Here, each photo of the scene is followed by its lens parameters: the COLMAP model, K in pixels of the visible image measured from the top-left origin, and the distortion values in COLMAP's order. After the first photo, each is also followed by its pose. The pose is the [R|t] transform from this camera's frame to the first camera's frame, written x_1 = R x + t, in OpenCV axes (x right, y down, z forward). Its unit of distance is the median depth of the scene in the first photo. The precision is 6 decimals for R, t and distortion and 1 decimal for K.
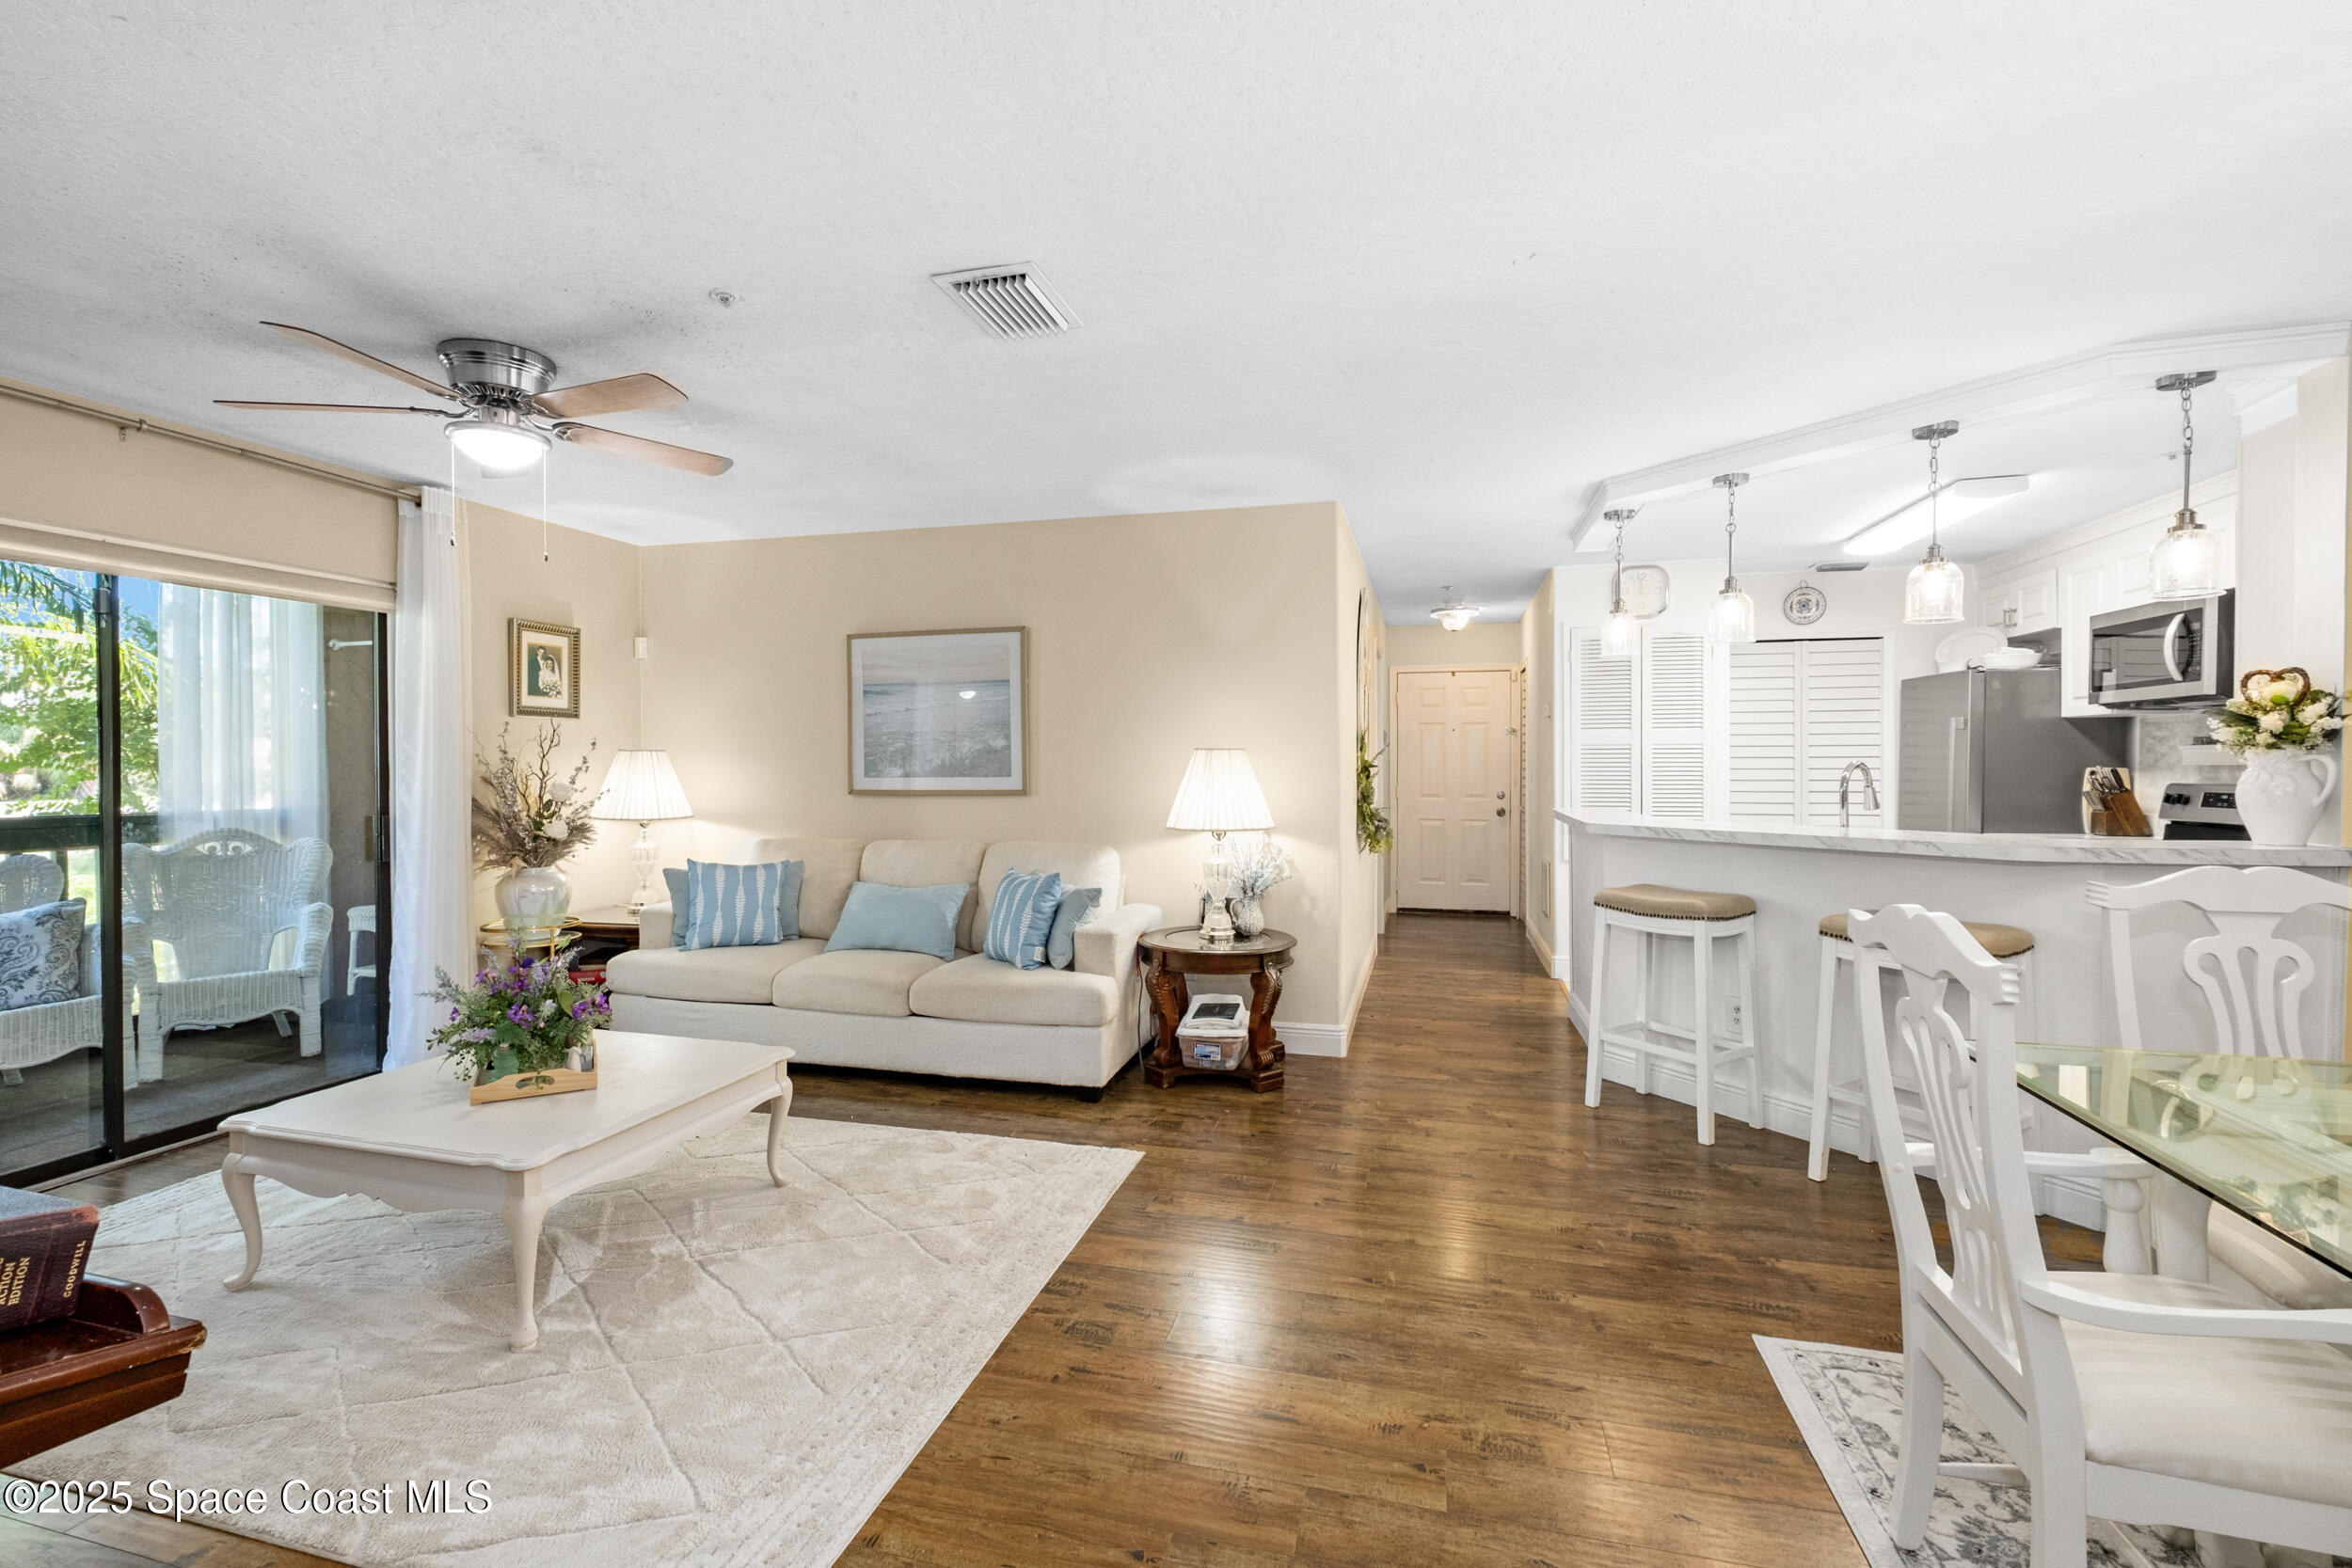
lens RADIAL K [[1029.7, 0, 1164.6], [0, 1029.7, 764.0], [0, 0, 1]] dist [-0.006889, -0.000060]
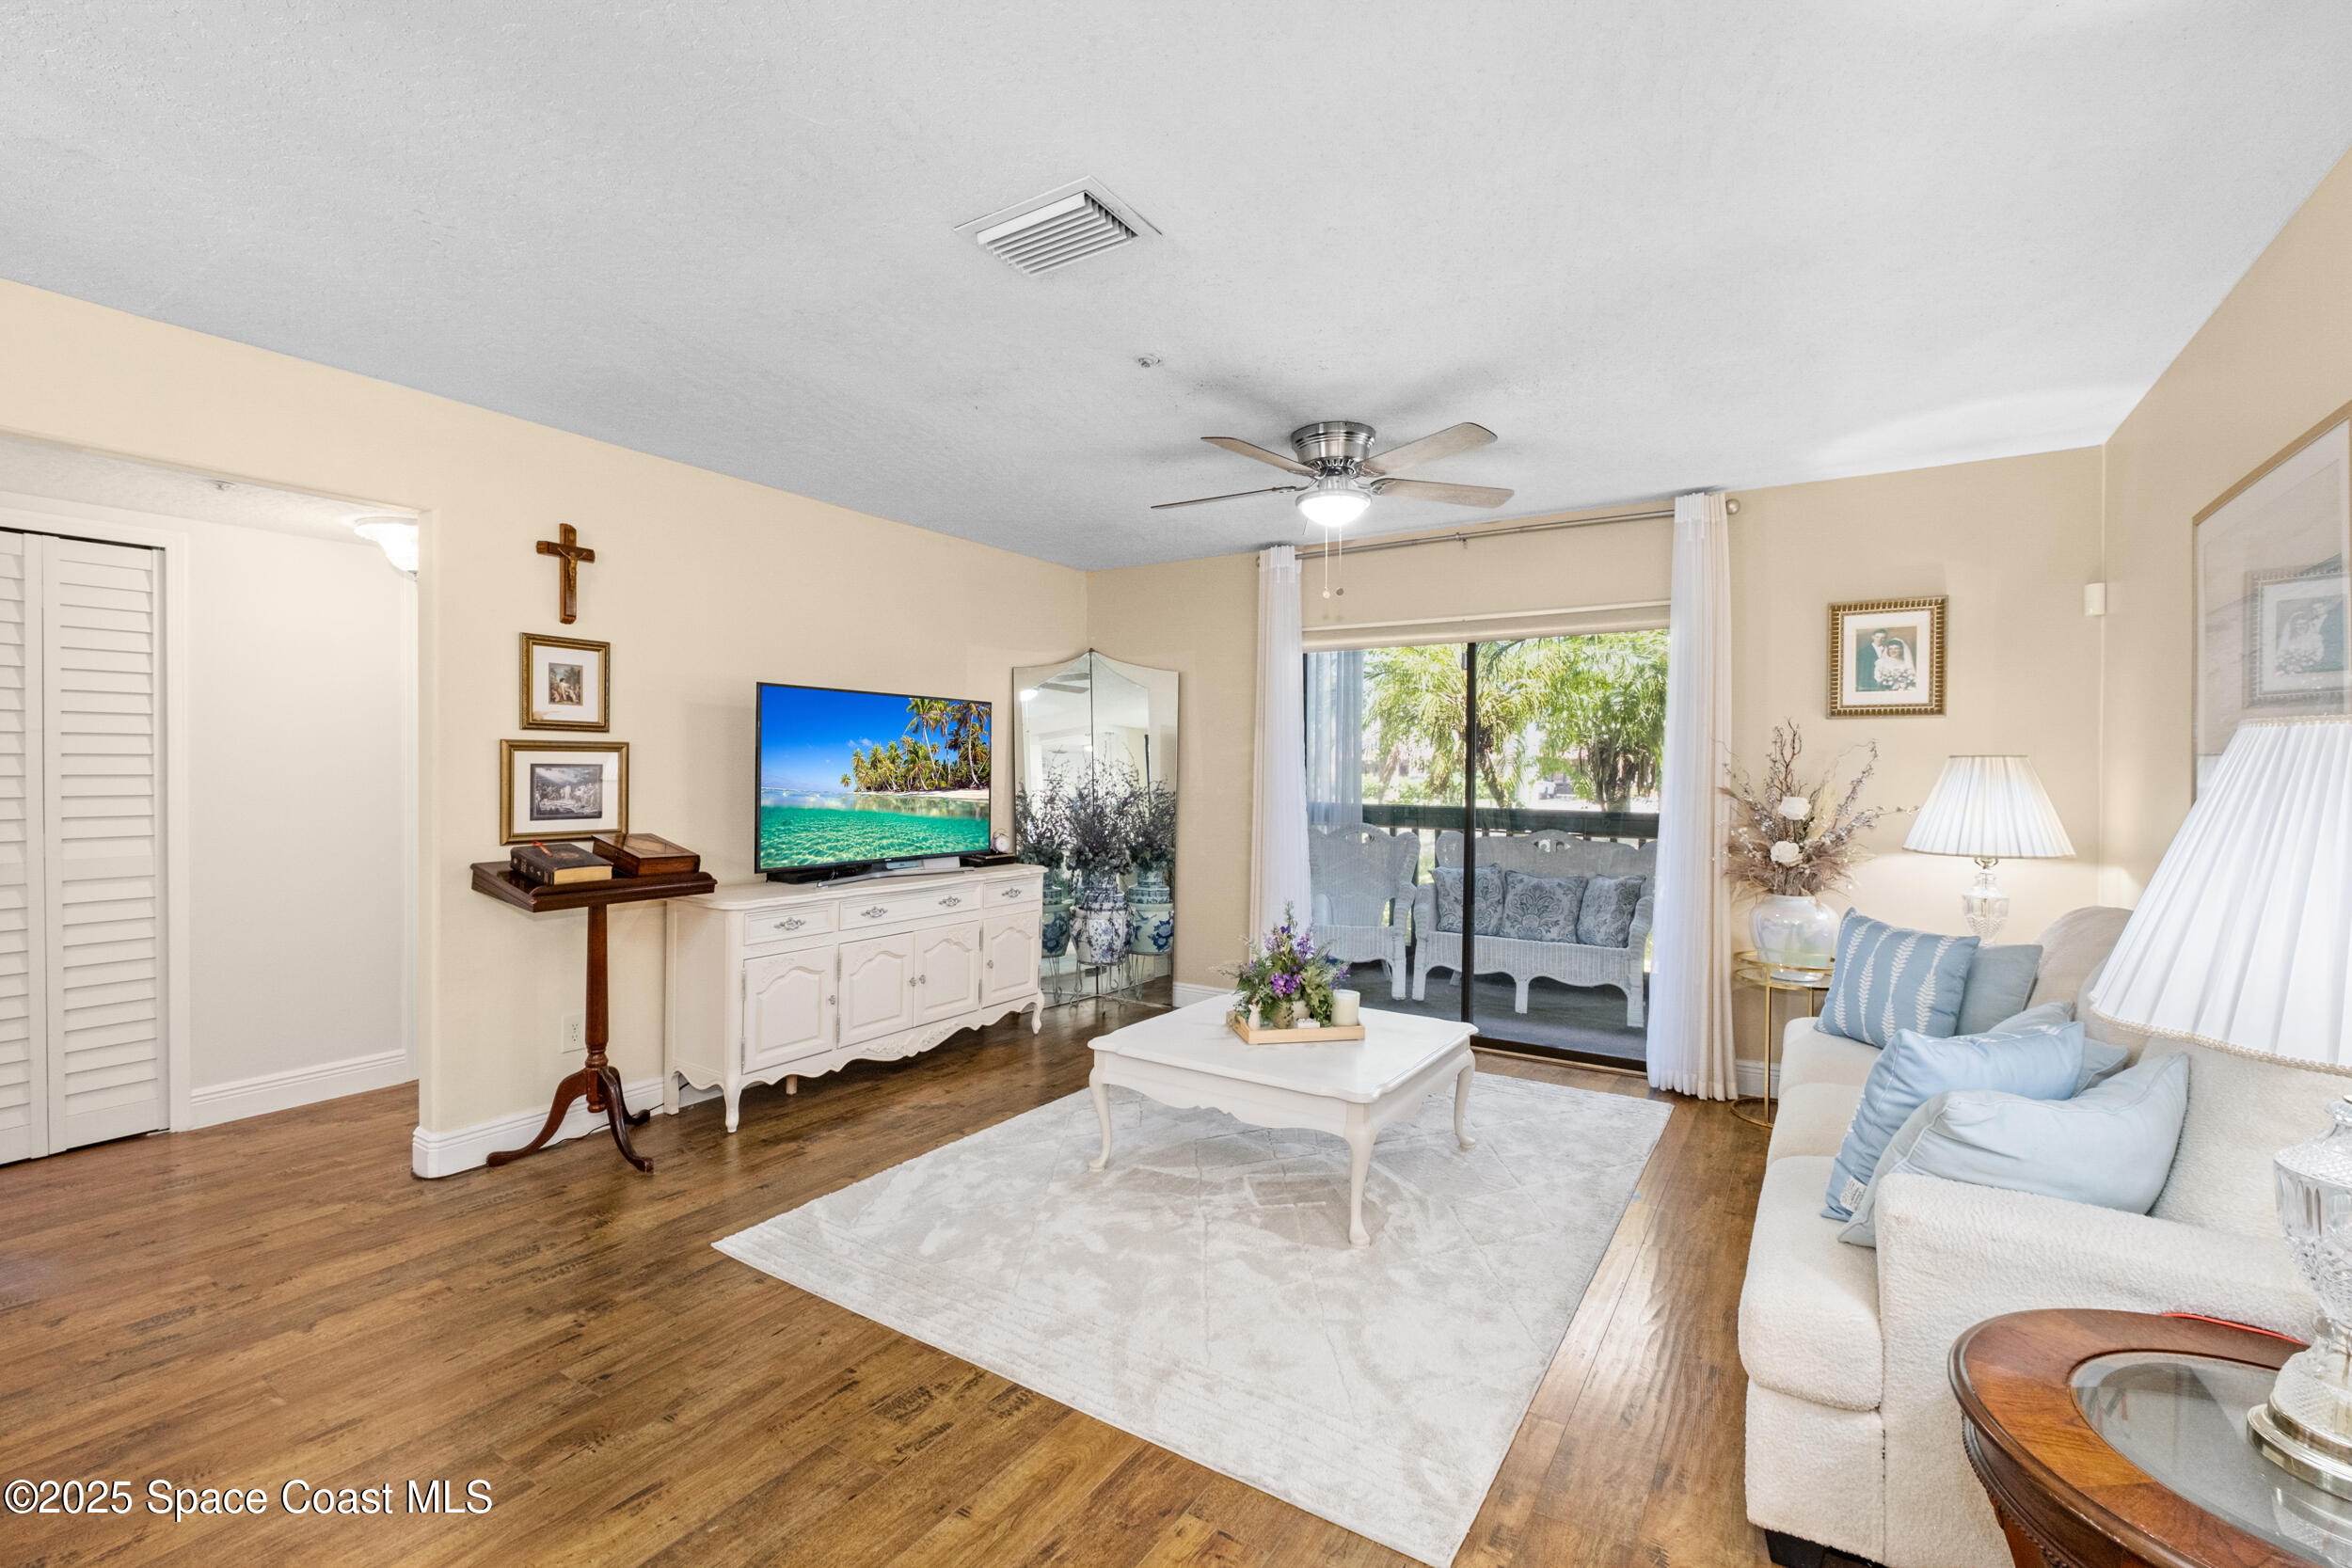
lens RADIAL K [[1039.7, 0, 1176.0], [0, 1039.7, 784.0], [0, 0, 1]] dist [-0.002683, -0.000140]
pose [[-0.313992, 0.012309, -0.949346, 0.339291], [-0.000867, 0.999912, 0.013251, -0.002914], [0.949425, 0.004984, -0.313953, 0.716127]]
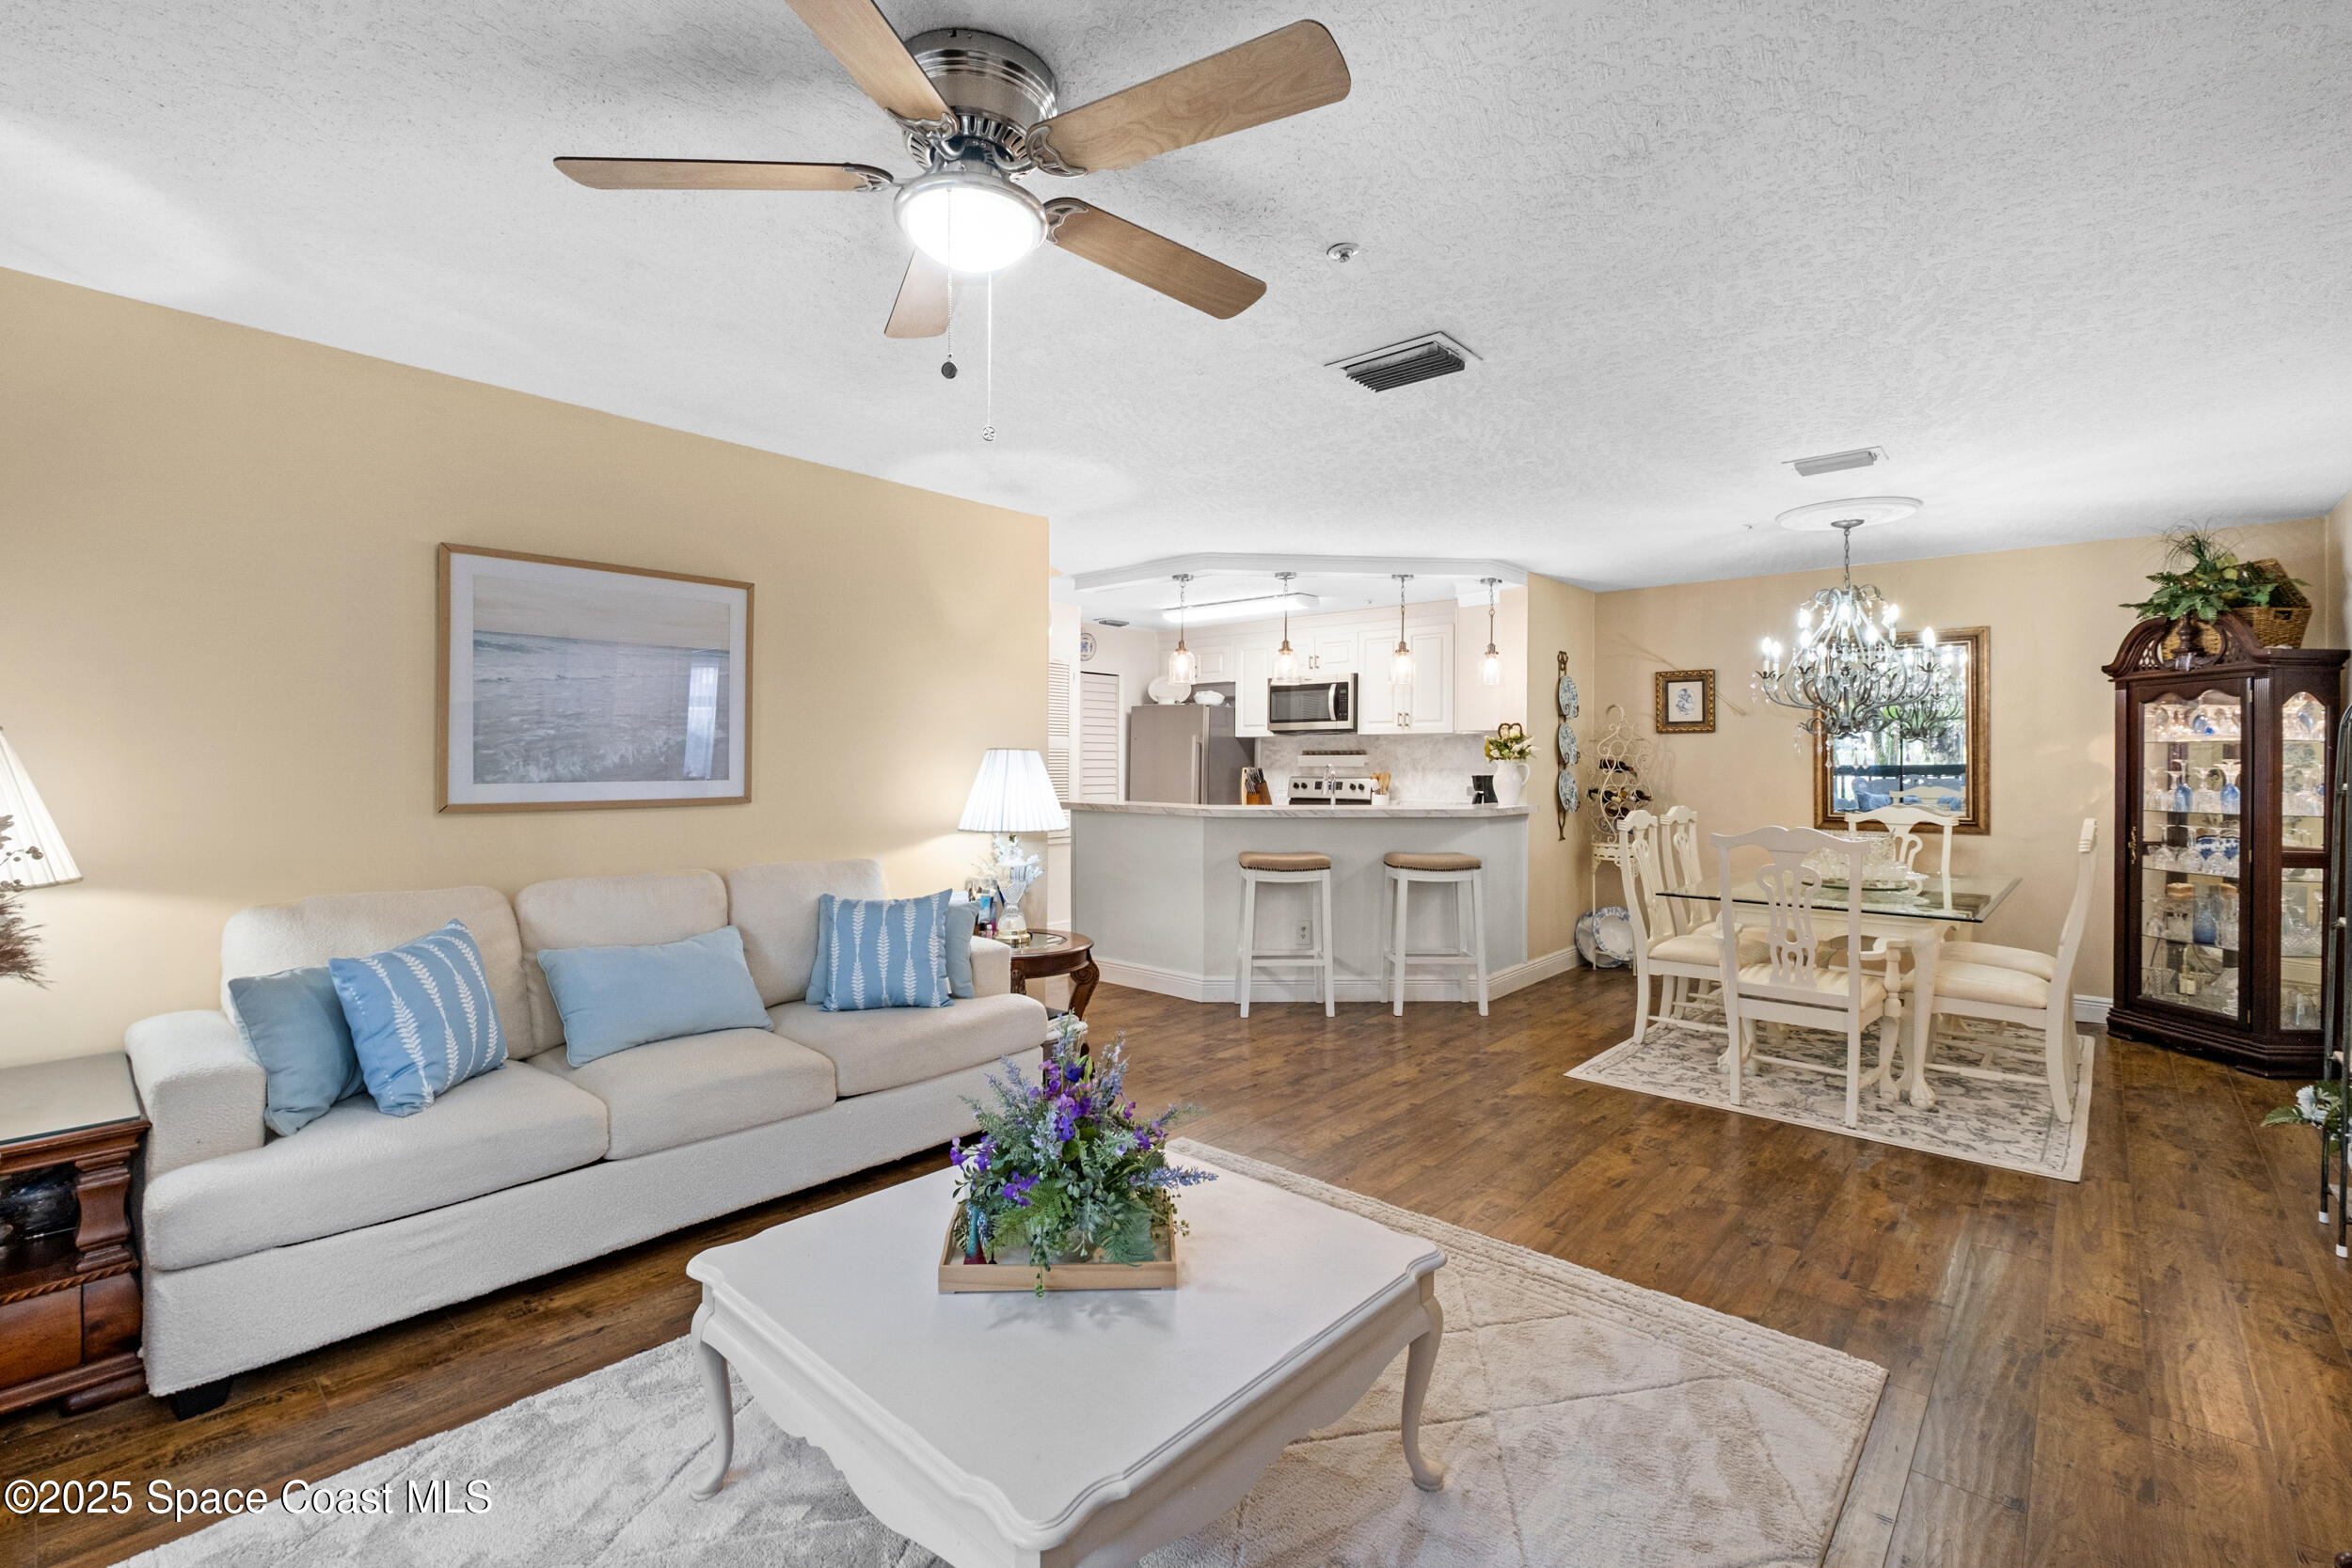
lens RADIAL K [[1022.5, 0, 1169.4], [0, 1022.5, 752.7], [0, 0, 1]] dist [-0.011952, -0.000135]
pose [[0.457532, 0.013151, 0.889096, -0.655465], [-0.004894, 0.999913, -0.012272, 0.000127], [-0.889180, 0.001264, 0.457556, 0.369108]]
